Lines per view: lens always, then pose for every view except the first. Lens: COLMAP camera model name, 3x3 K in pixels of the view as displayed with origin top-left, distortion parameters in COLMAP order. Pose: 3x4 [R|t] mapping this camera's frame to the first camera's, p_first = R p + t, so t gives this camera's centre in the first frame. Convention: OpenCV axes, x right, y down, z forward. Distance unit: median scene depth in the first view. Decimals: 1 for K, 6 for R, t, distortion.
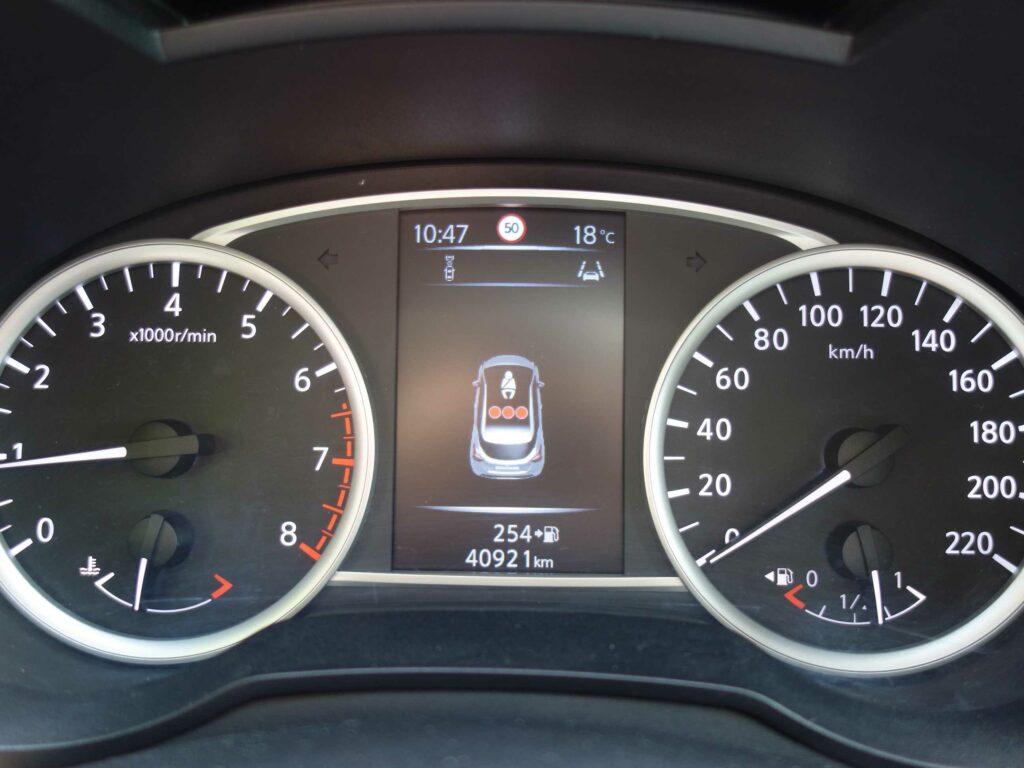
lens RADIAL K [[906.8, 0, 512.0], [0, 906.8, 384.0], [0, 0, 1]] dist [0.005771, -0.013323]
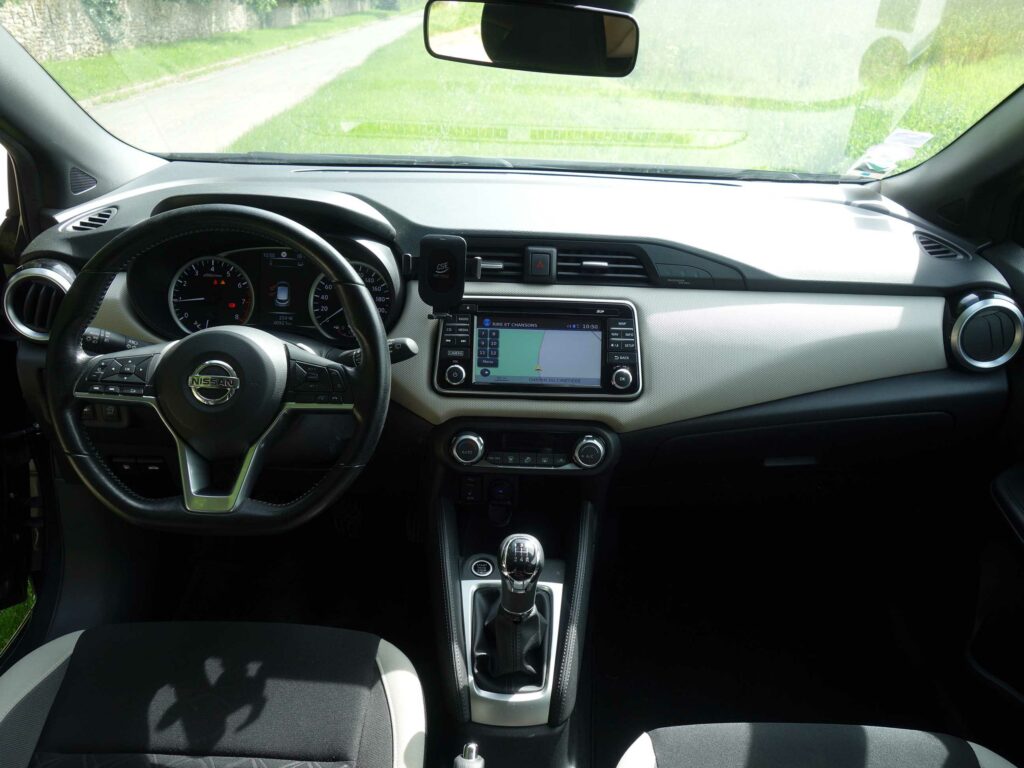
lens RADIAL K [[906.8, 0, 512.0], [0, 906.8, 384.0], [0, 0, 1]] dist [0.005771, -0.013323]
pose [[0.998893, 0.018906, 0.043075, 1.030388], [-0.022538, 0.996088, 0.085444, 0.074123], [-0.041291, -0.086320, 0.995411, -3.958314]]
